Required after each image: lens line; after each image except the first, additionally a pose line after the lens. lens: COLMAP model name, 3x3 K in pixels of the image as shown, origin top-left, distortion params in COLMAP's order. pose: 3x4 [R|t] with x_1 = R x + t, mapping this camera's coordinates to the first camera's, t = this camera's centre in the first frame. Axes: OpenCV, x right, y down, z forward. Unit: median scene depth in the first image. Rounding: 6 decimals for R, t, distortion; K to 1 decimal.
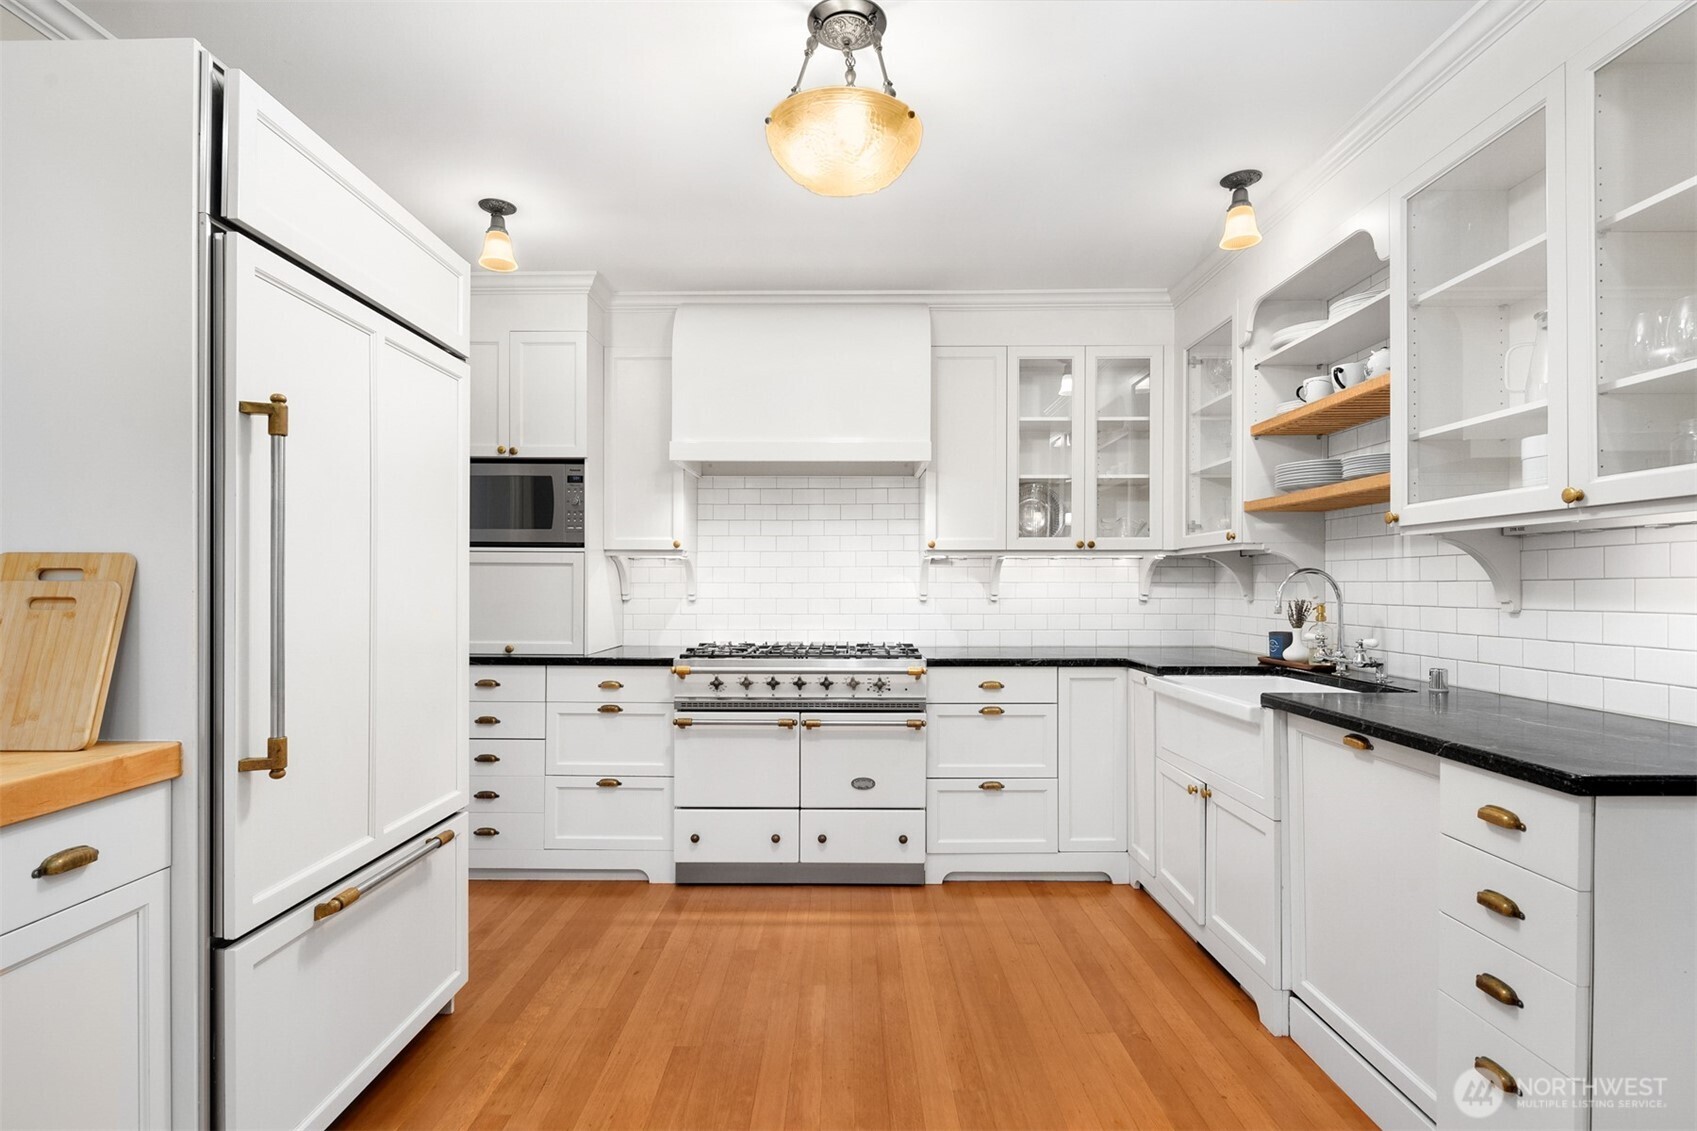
lens RADIAL K [[813.0, 0, 841.4], [0, 813.0, 579.3], [0, 0, 1]] dist [-0.000919, -0.002136]
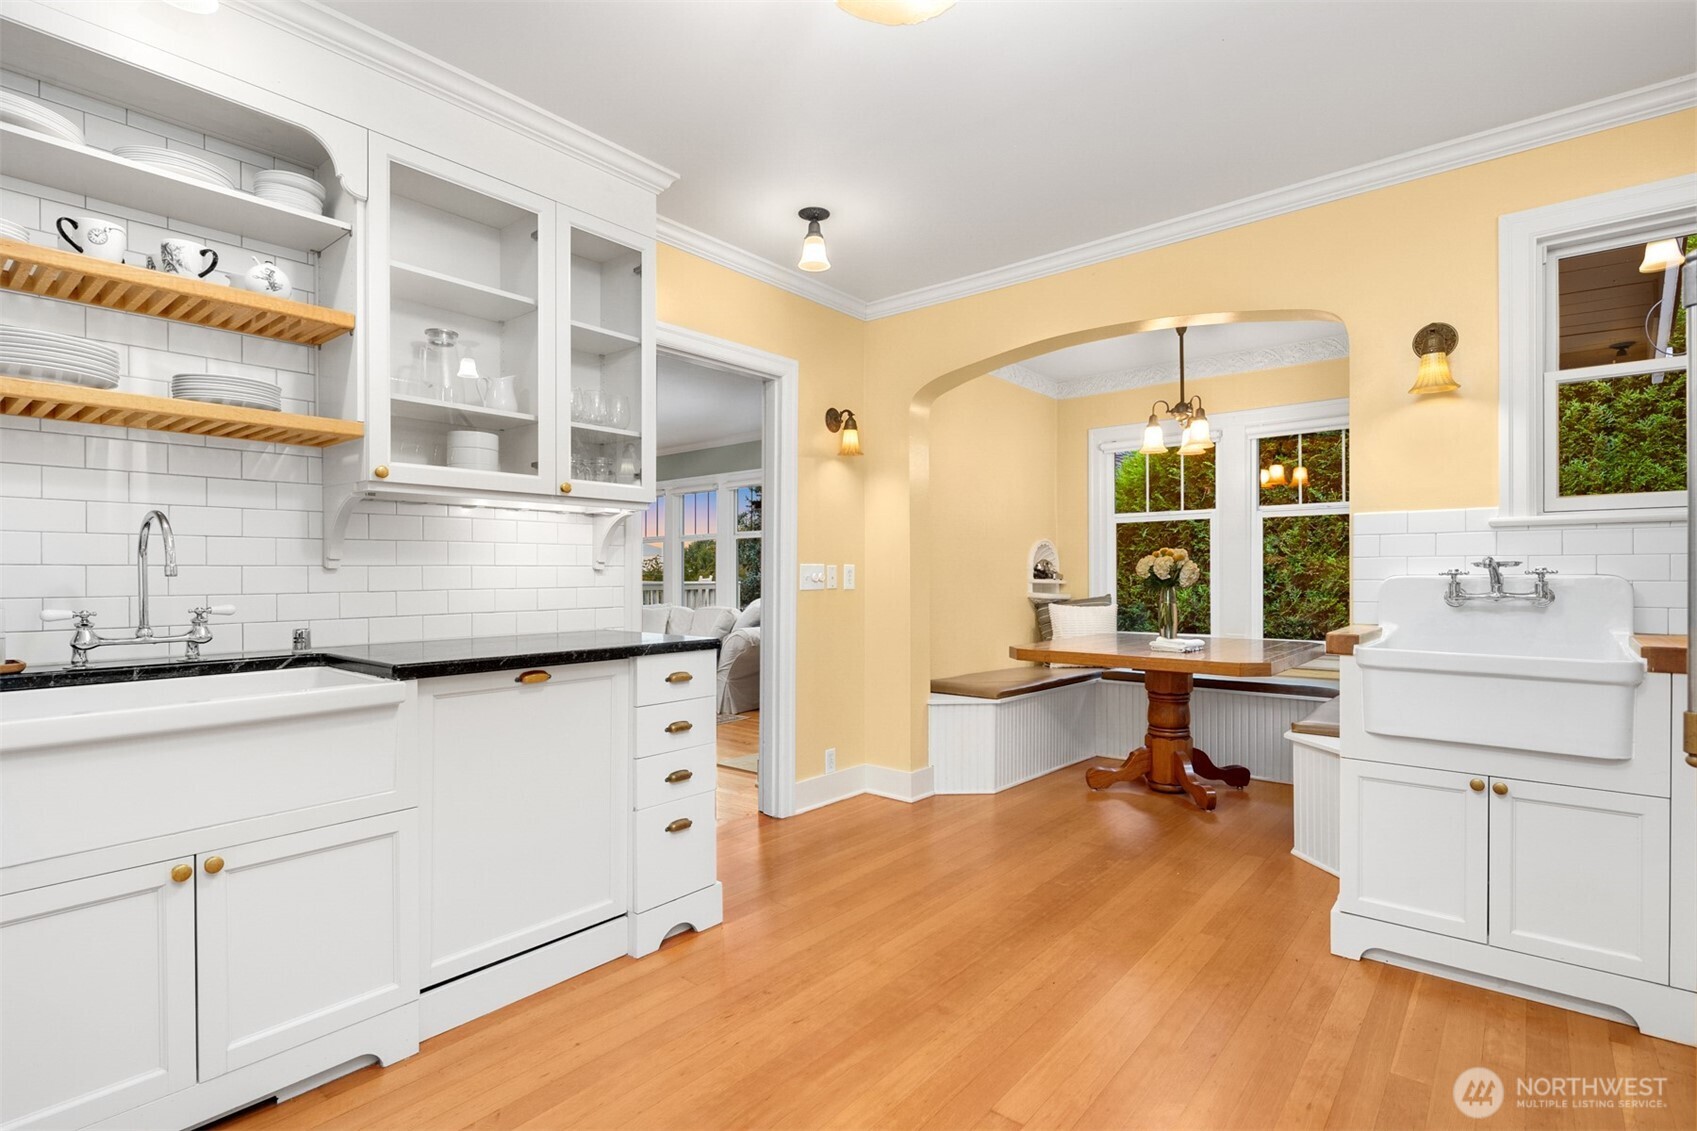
lens RADIAL K [[813.0, 0, 846.6], [0, 813.0, 566.7], [0, 0, 1]] dist [-0.000919, -0.002136]
pose [[-0.765233, 0.000896, 0.643753, -0.258850], [-0.003618, 0.999977, -0.005693, 0.028520], [-0.643744, -0.006685, -0.765212, 0.924394]]
